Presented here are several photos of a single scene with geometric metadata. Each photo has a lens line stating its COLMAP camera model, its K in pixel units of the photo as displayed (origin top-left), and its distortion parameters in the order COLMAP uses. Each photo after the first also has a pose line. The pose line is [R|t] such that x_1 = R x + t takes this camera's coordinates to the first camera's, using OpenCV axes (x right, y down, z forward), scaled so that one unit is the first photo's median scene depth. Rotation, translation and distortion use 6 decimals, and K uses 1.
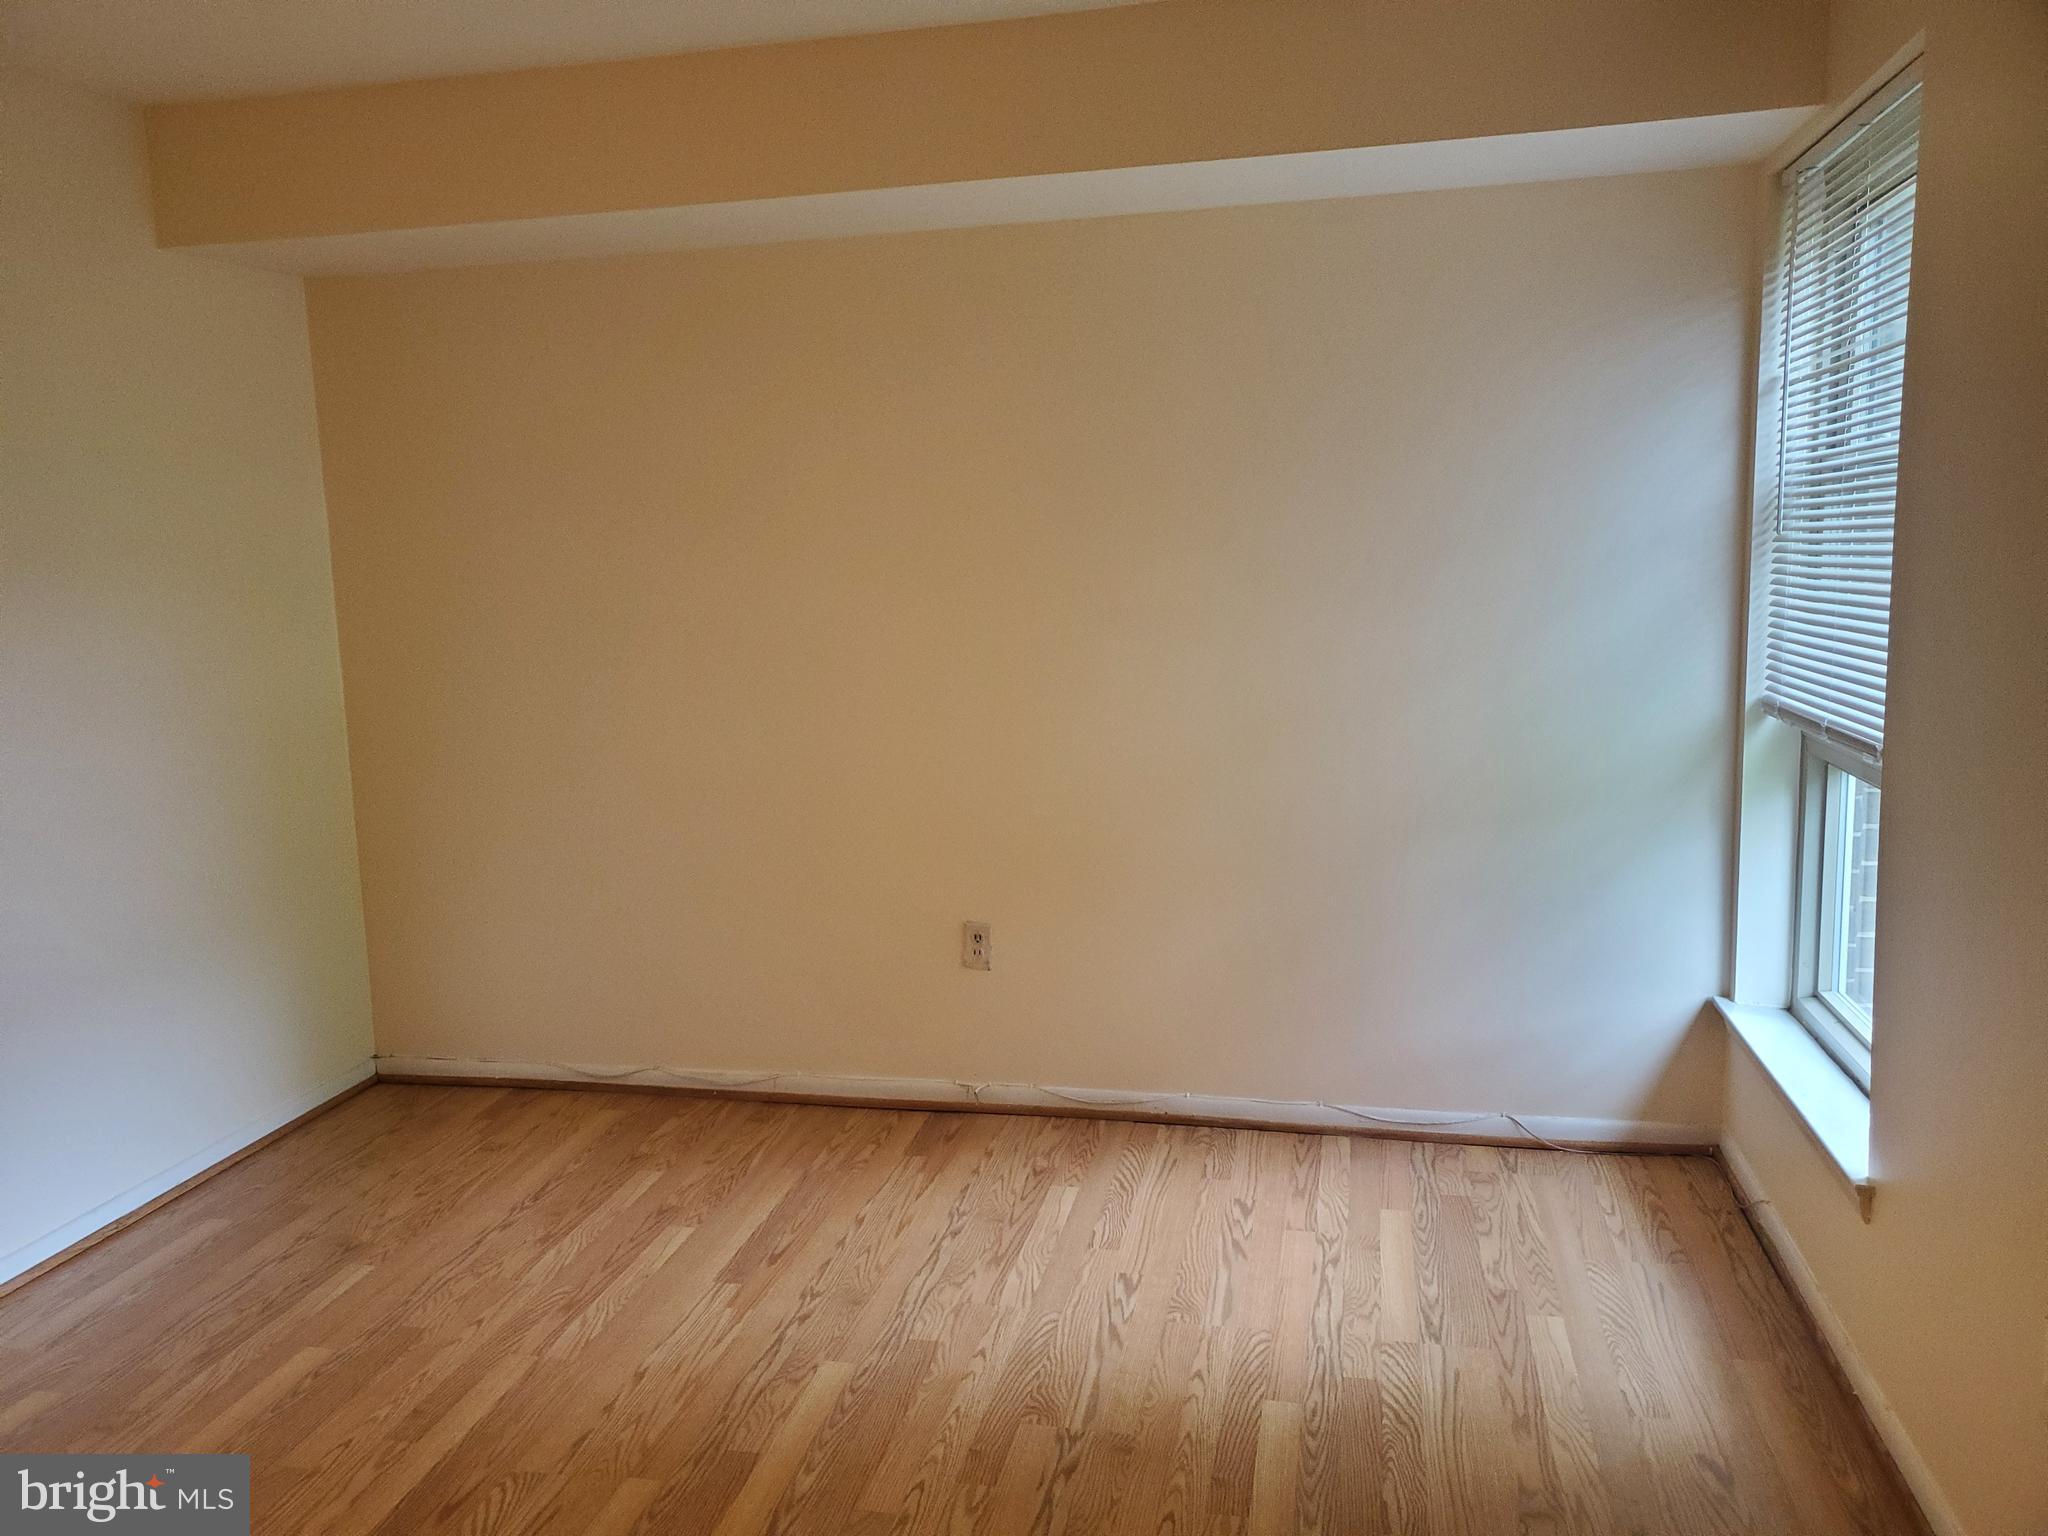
lens RADIAL K [[1557.8, 0, 1024.0], [0, 1557.8, 768.0], [0, 0, 1]] dist [0.026573, -0.003442]
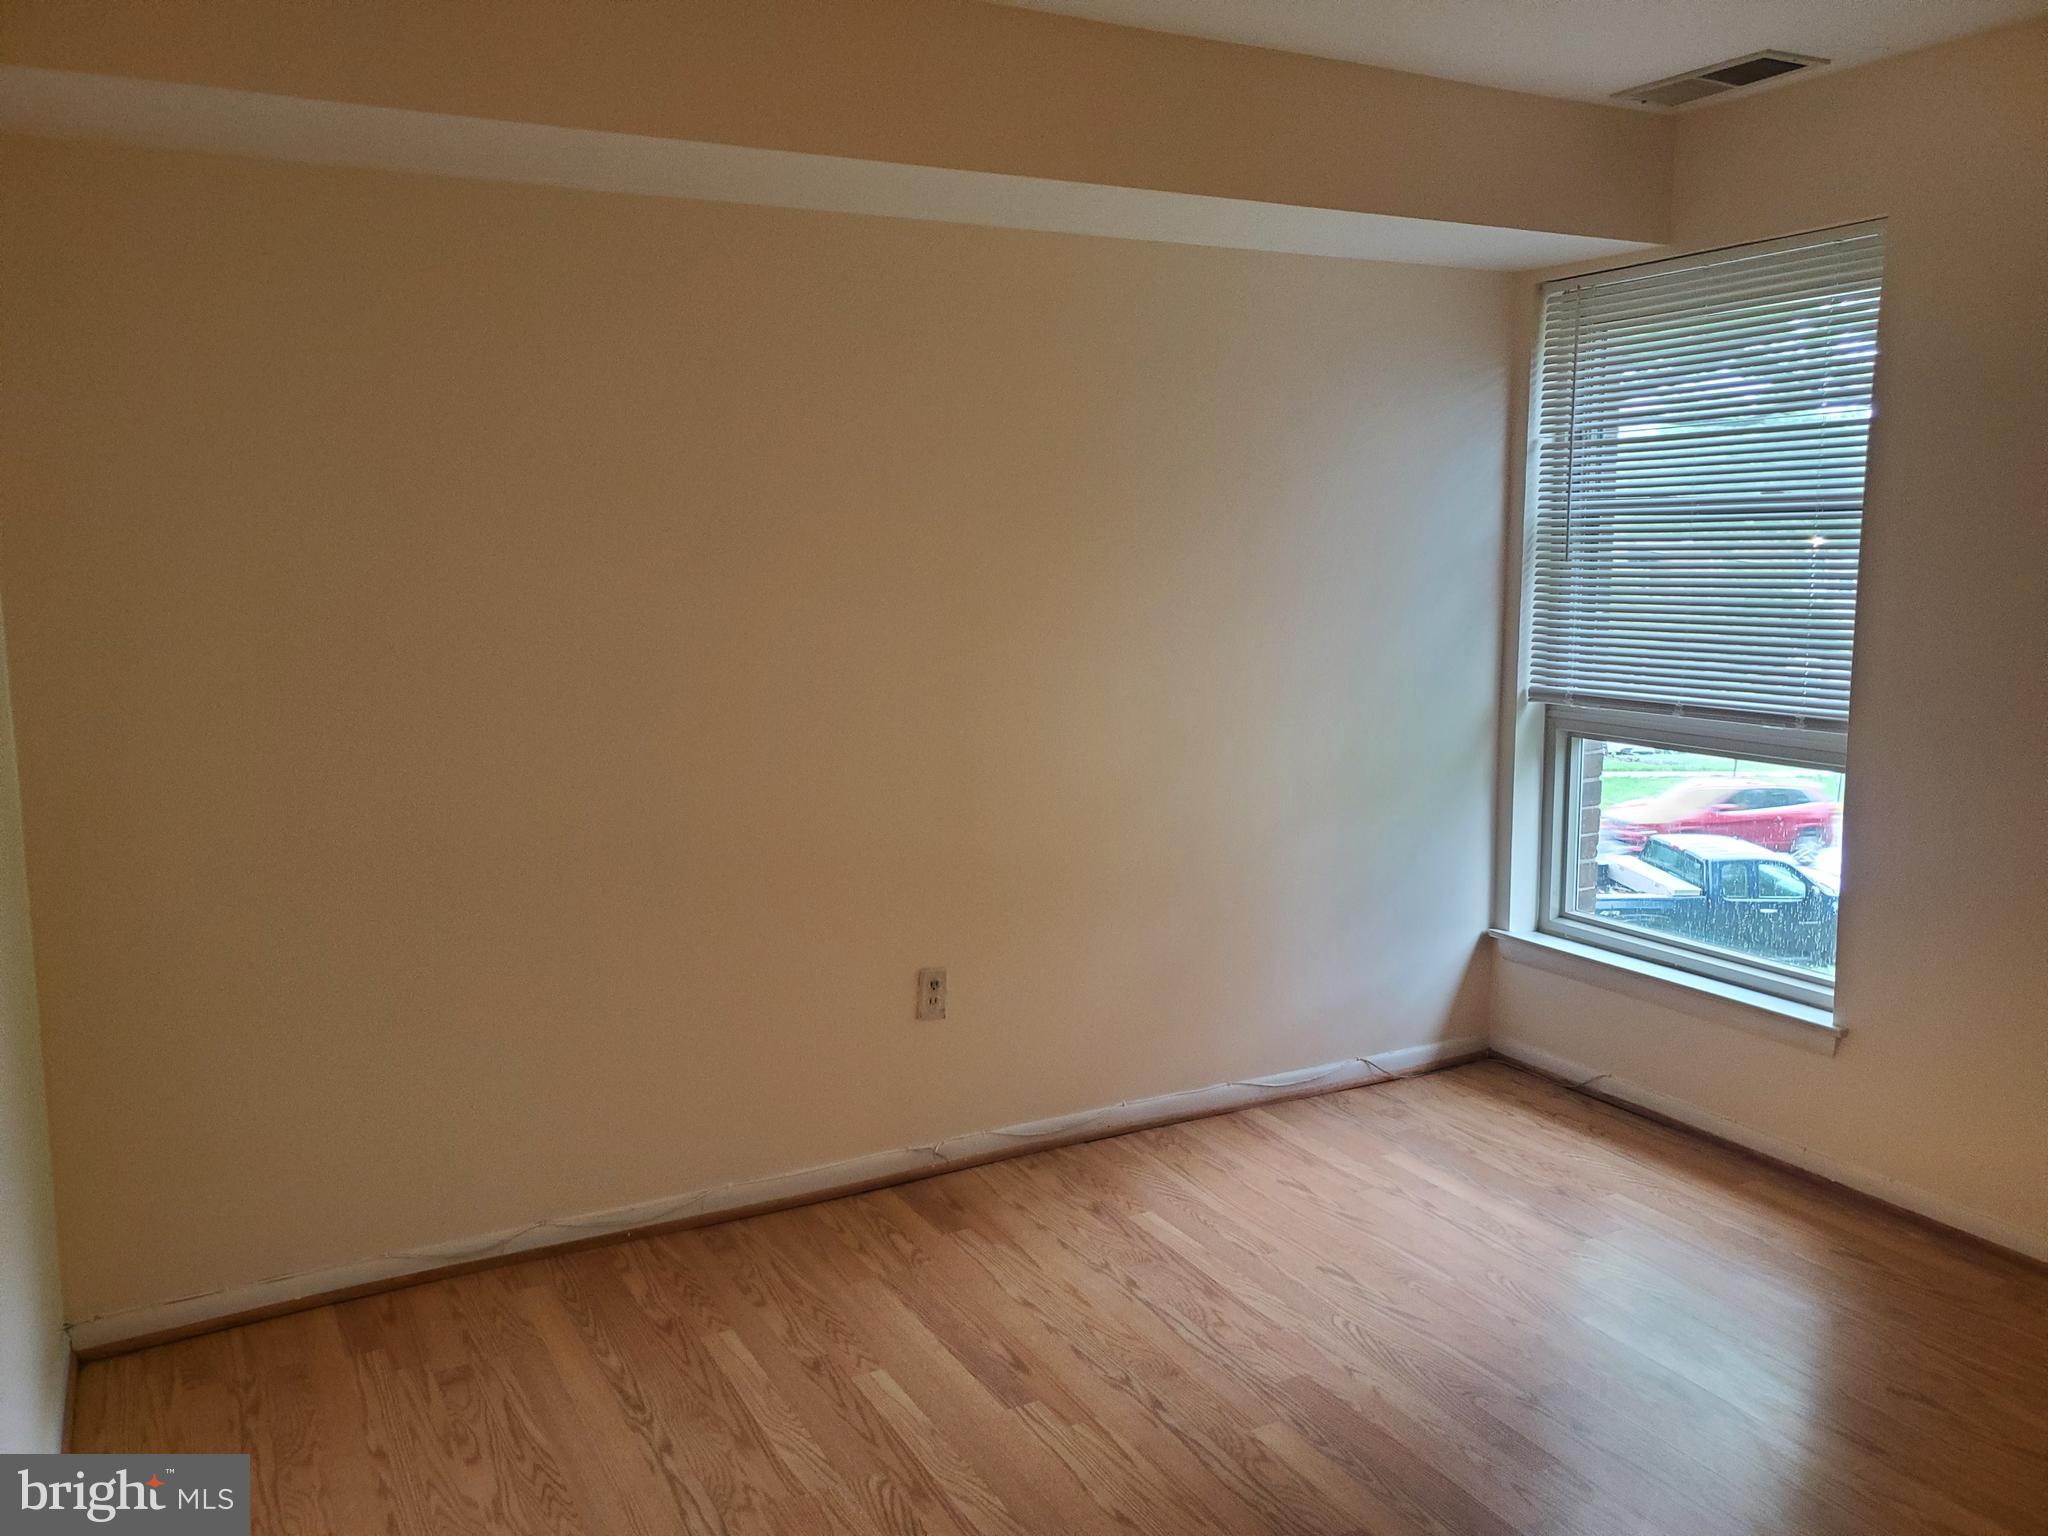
lens RADIAL K [[1557.8, 0, 1024.0], [0, 1557.8, 768.0], [0, 0, 1]] dist [0.026573, -0.003442]
pose [[0.759258, -0.071626, 0.646836, -0.636250], [0.079388, 0.996696, 0.017180, -0.033879], [-0.645929, 0.038307, 0.762435, 0.282289]]
